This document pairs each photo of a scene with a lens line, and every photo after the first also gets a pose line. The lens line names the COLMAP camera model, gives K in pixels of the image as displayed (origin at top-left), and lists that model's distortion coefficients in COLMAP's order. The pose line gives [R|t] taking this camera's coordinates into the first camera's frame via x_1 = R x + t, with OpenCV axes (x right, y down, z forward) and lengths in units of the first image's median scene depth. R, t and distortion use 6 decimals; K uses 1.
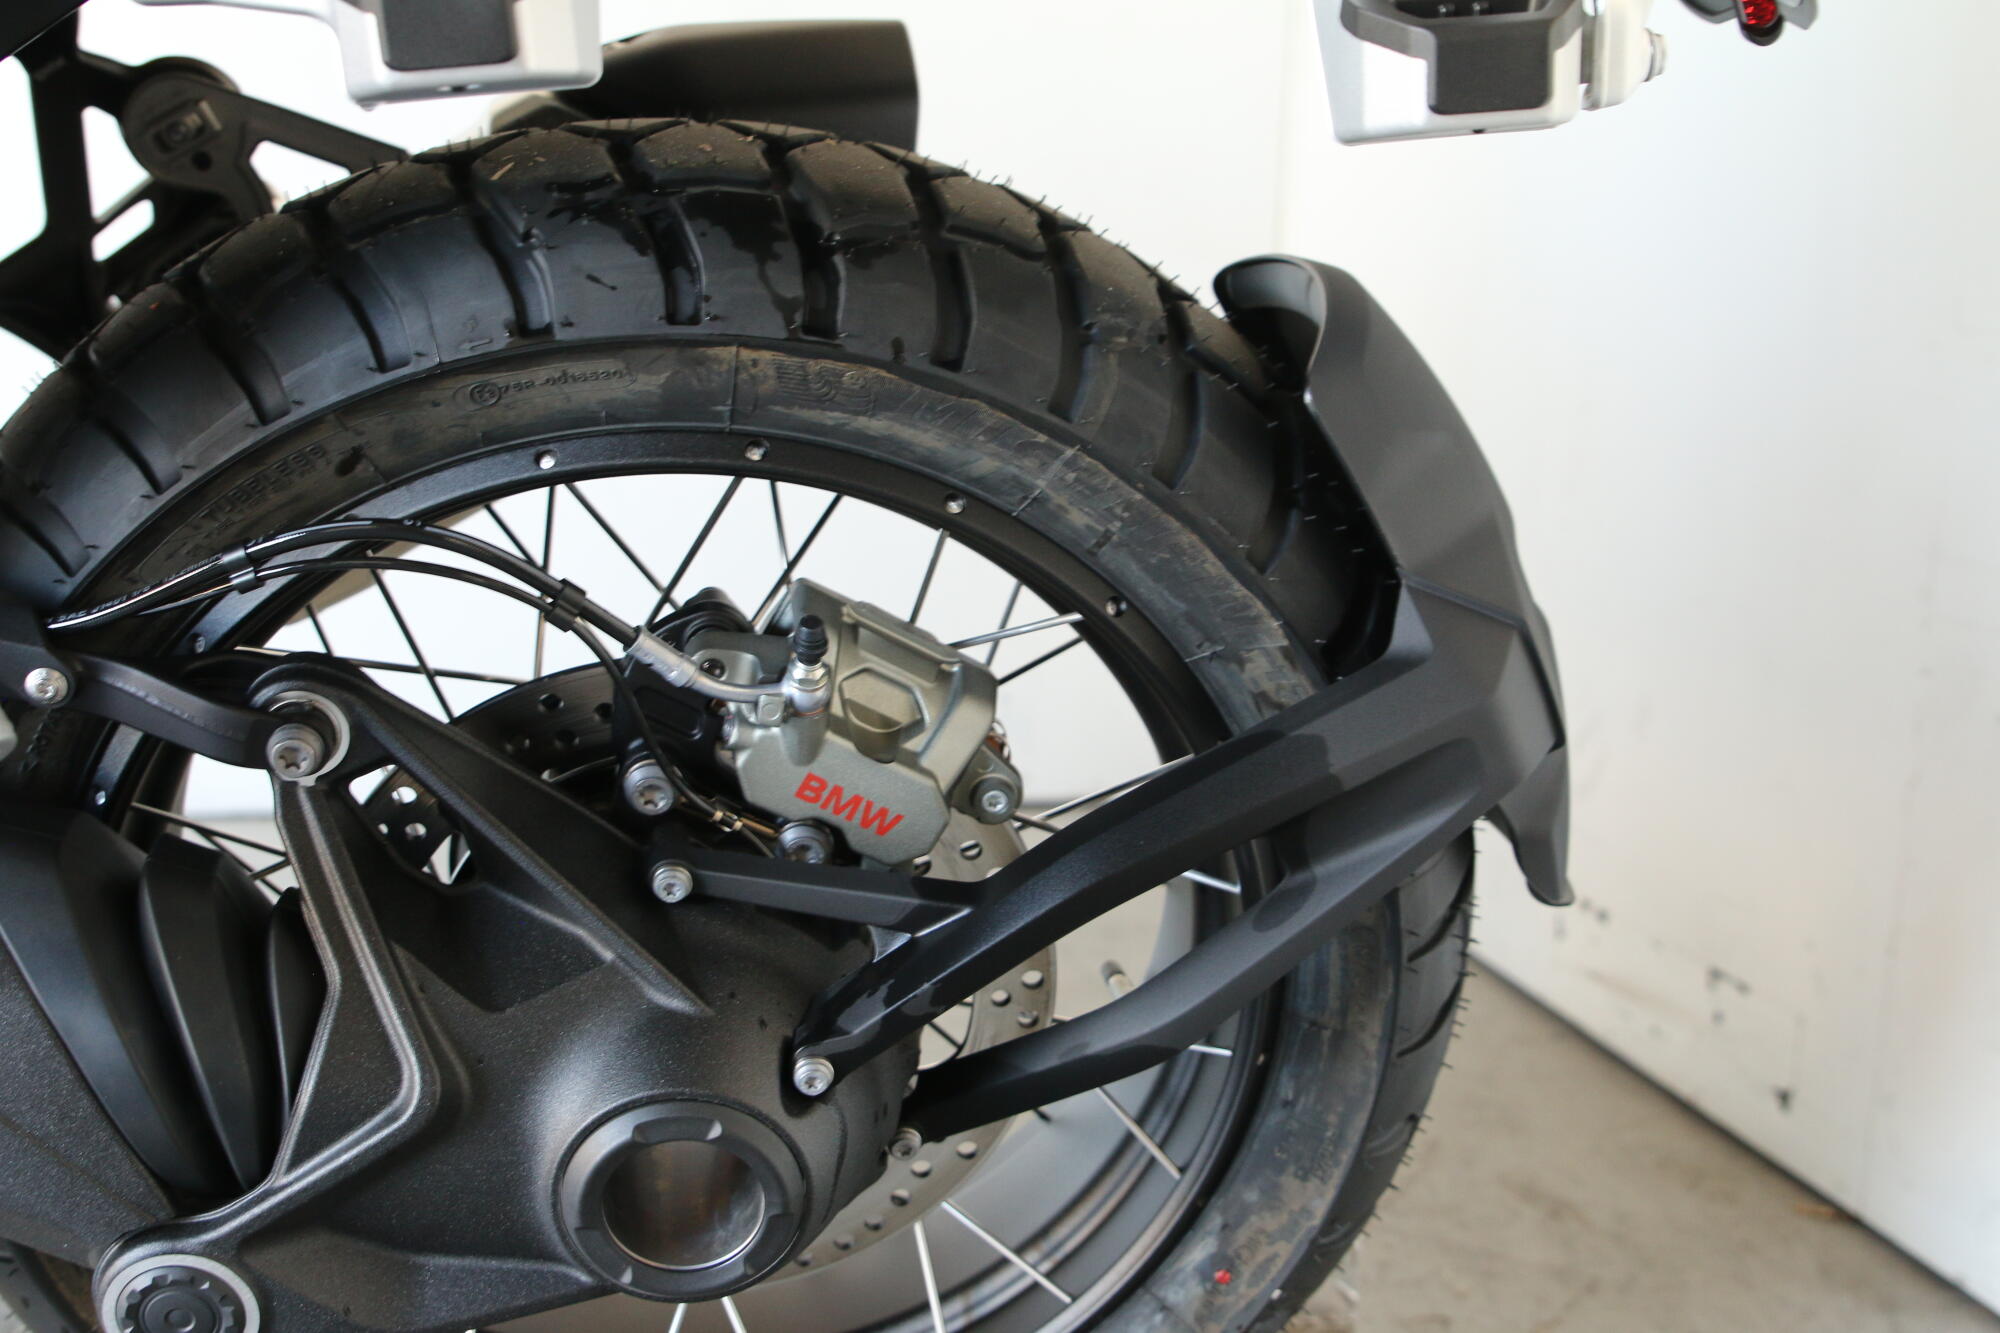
lens RADIAL K [[2561.7, 0, 1002.4], [0, 2561.7, 626.7], [0, 0, 1]] dist [-0.104792, 0.001002]
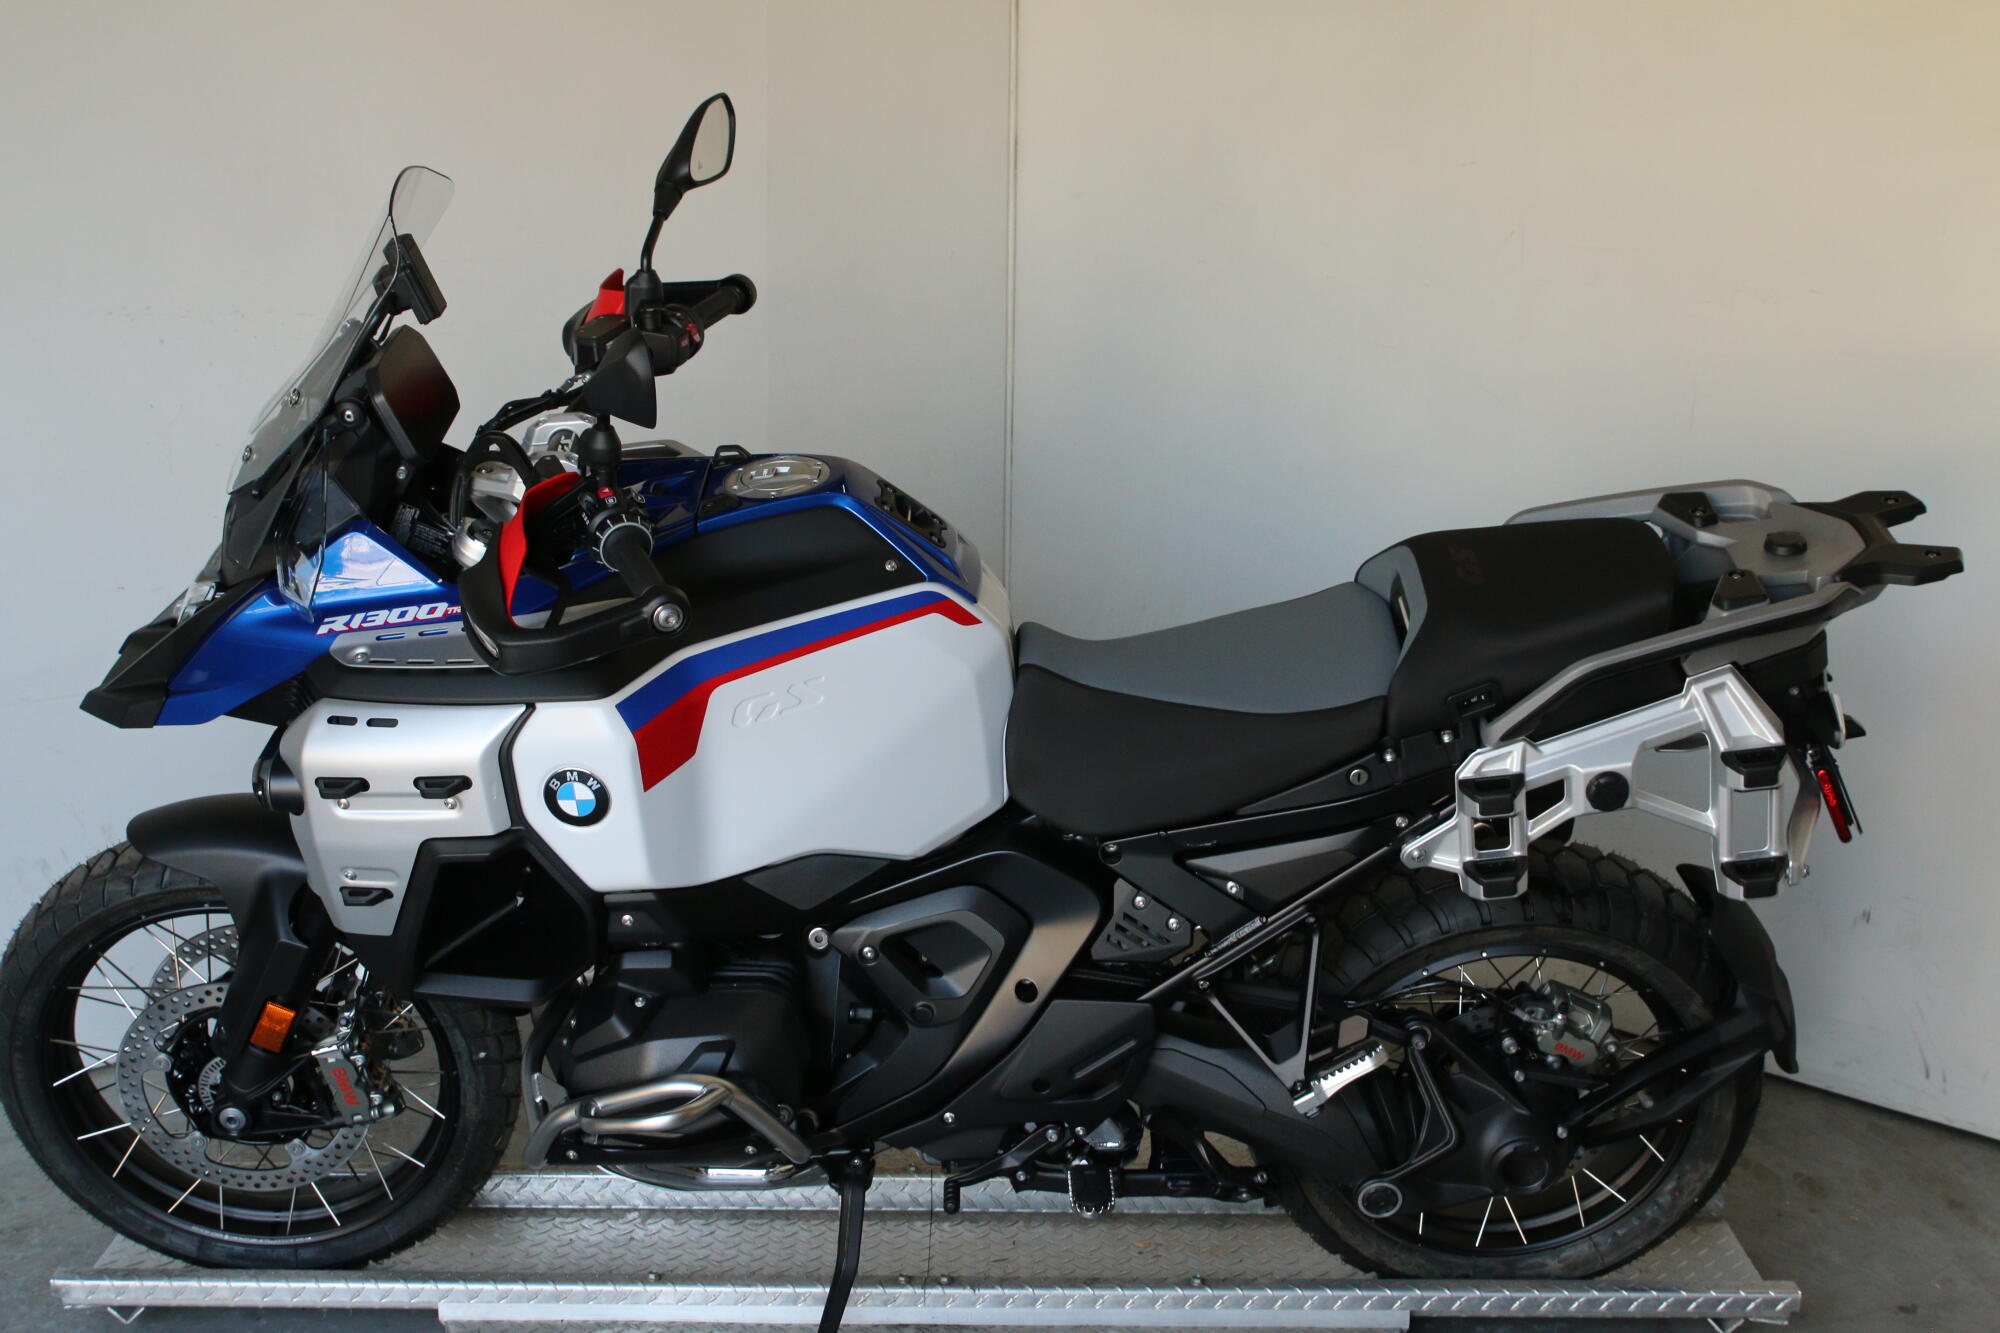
lens RADIAL K [[2507.2, 0, 1008.6], [0, 2507.2, 649.3], [0, 0, 1]] dist [-0.113692, 0.128873]
pose [[0.989505, -0.004839, -0.144417, -0.323784], [0.009285, 0.999503, 0.030132, -0.578950], [0.144199, -0.031156, 0.989058, -2.383412]]
